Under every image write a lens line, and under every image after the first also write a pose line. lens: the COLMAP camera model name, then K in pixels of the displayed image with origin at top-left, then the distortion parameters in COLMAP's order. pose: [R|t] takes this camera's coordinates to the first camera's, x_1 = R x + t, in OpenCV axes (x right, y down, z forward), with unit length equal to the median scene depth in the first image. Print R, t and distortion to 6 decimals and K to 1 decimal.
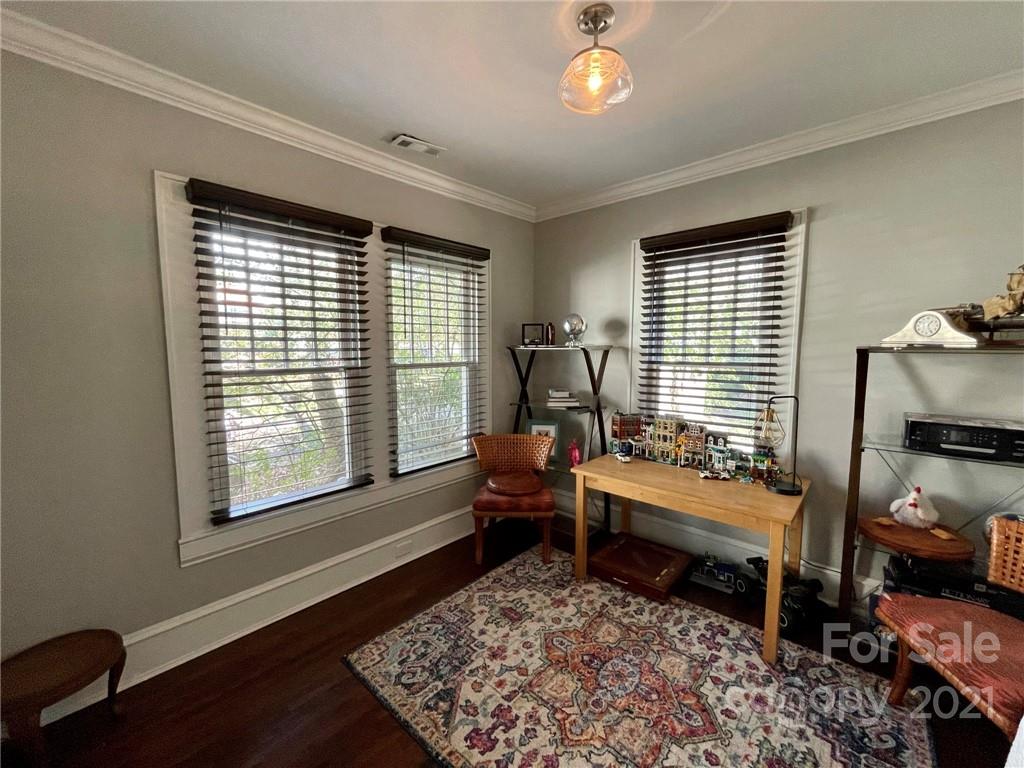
lens RADIAL K [[417.0, 0, 512.0], [0, 417.0, 384.0], [0, 0, 1]] dist [-0.001509, 0.000007]
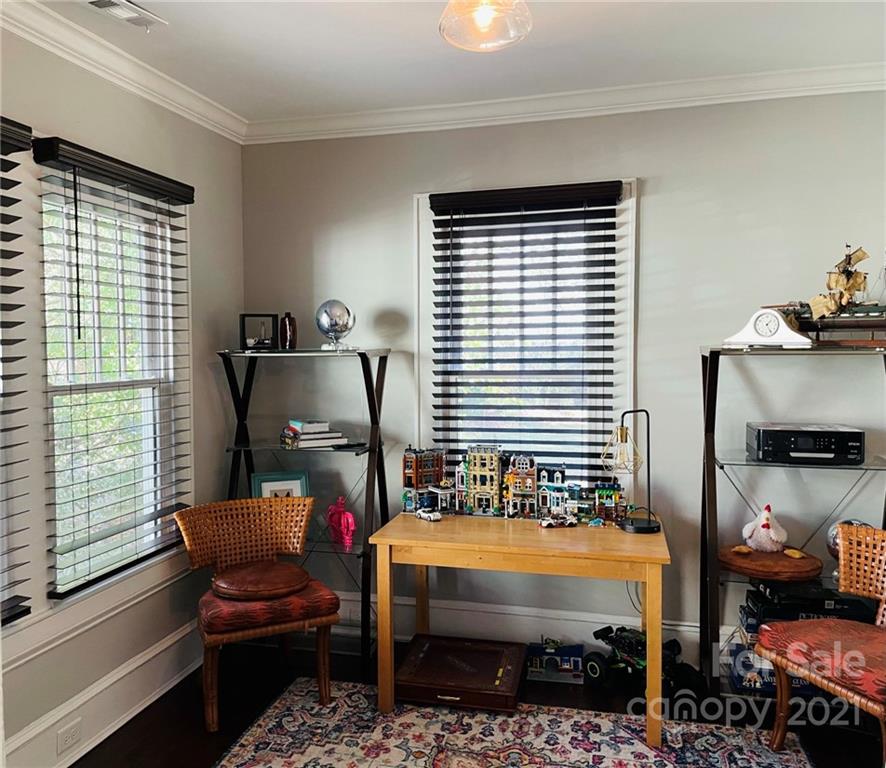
lens RADIAL K [[766.8, 0, 419.3], [0, 766.8, 378.1], [0, 0, 1]] dist [0.120399, -0.161638]
pose [[0.889530, -0.025522, 0.456163, -0.337310], [0.048901, 0.998021, -0.039519, 0.005034], [-0.454252, 0.057461, 0.889018, -0.122233]]
